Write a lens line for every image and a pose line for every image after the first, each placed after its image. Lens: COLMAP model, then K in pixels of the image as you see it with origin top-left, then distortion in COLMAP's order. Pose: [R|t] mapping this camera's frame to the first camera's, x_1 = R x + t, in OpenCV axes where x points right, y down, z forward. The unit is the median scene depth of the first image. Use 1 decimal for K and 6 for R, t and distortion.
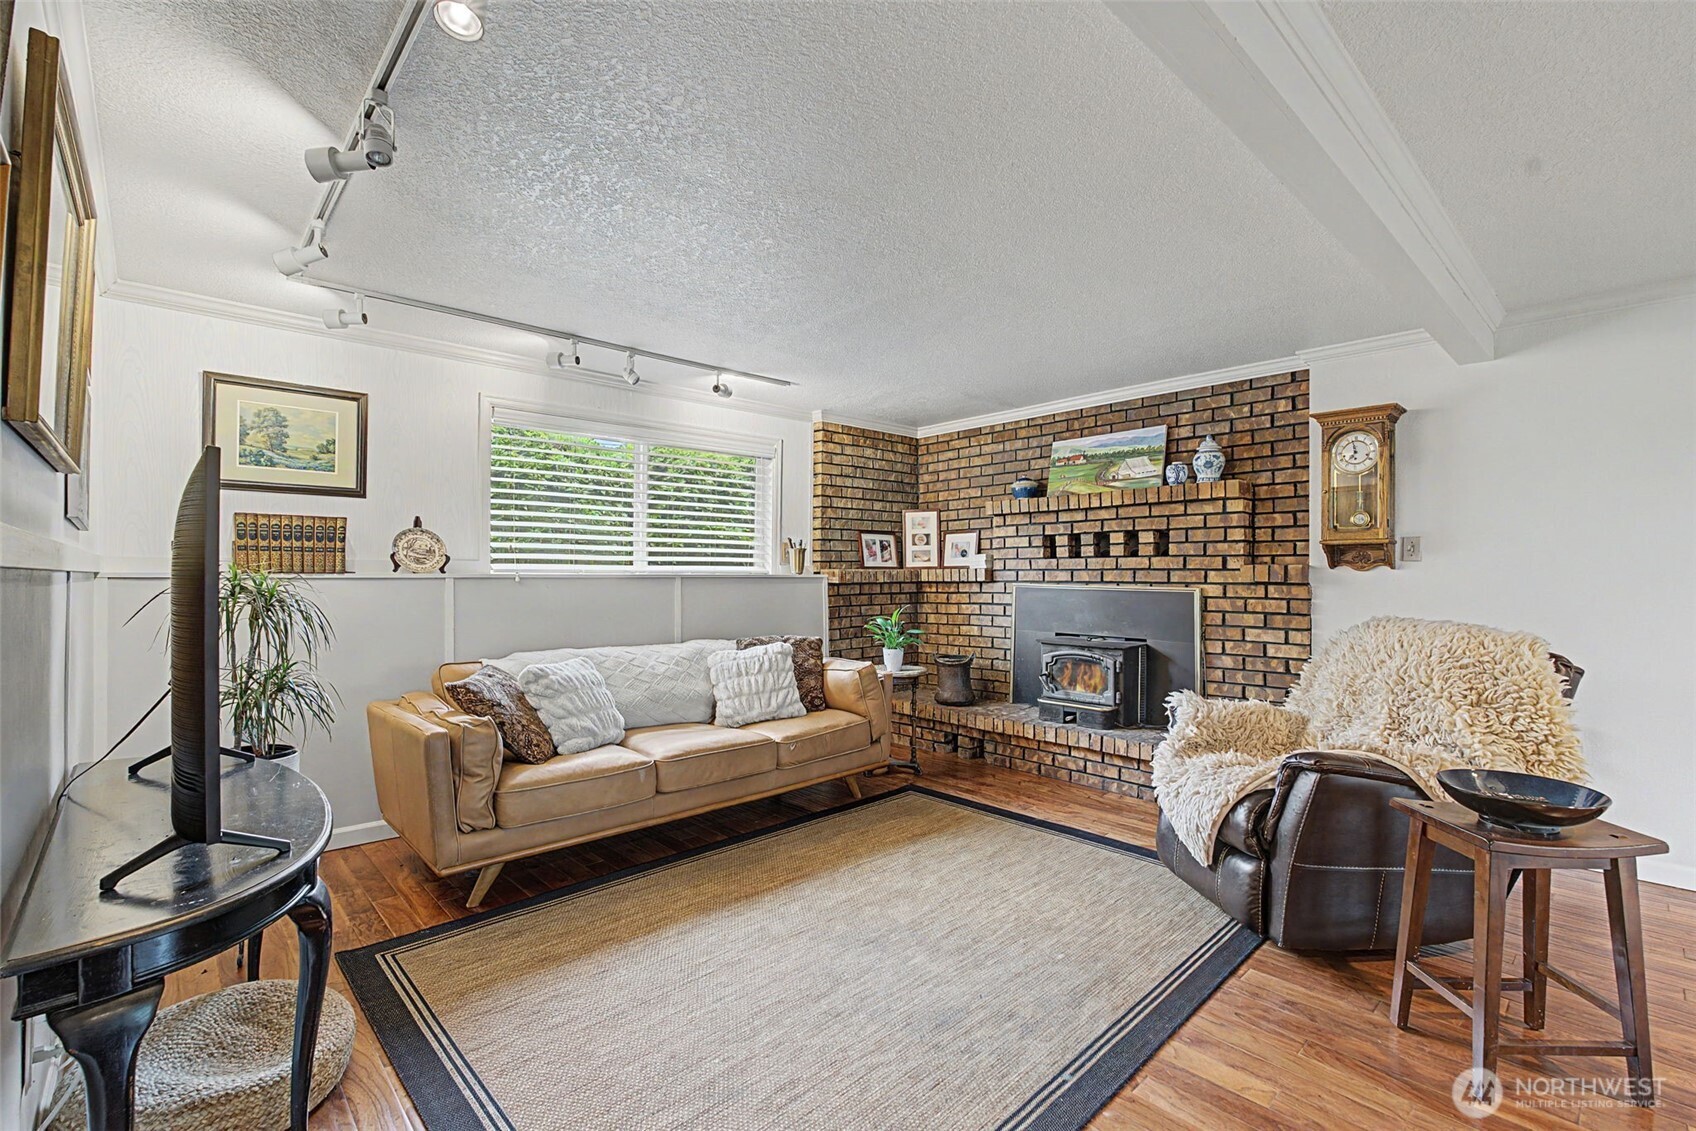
lens RADIAL K [[745.9, 0, 850.6], [0, 745.9, 571.7], [0, 0, 1]] dist [-0.009486, 0.000810]
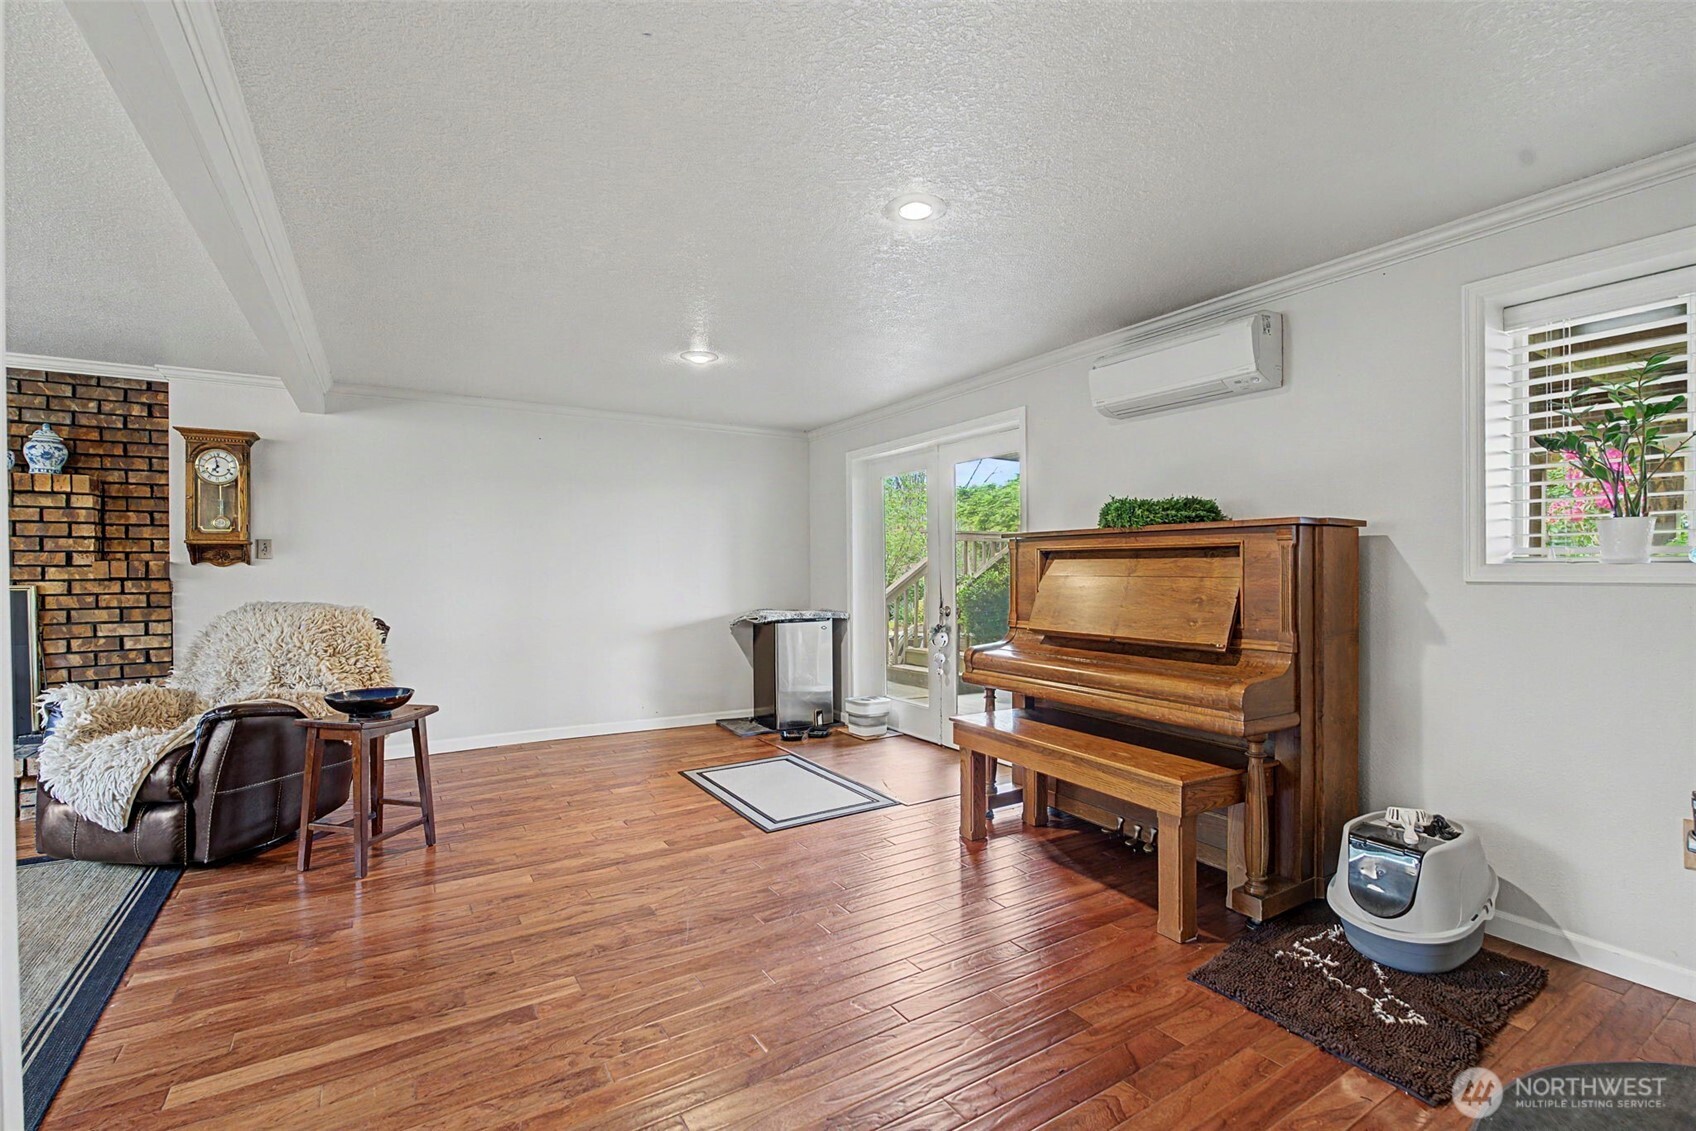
lens RADIAL K [[745.9, 0, 850.6], [0, 745.9, 571.7], [0, 0, 1]] dist [-0.009486, 0.000810]
pose [[0.183195, -0.011759, 0.983006, -0.296410], [0.004420, 0.999928, 0.011137, -0.001803], [-0.983067, 0.002305, 0.183234, -0.206958]]
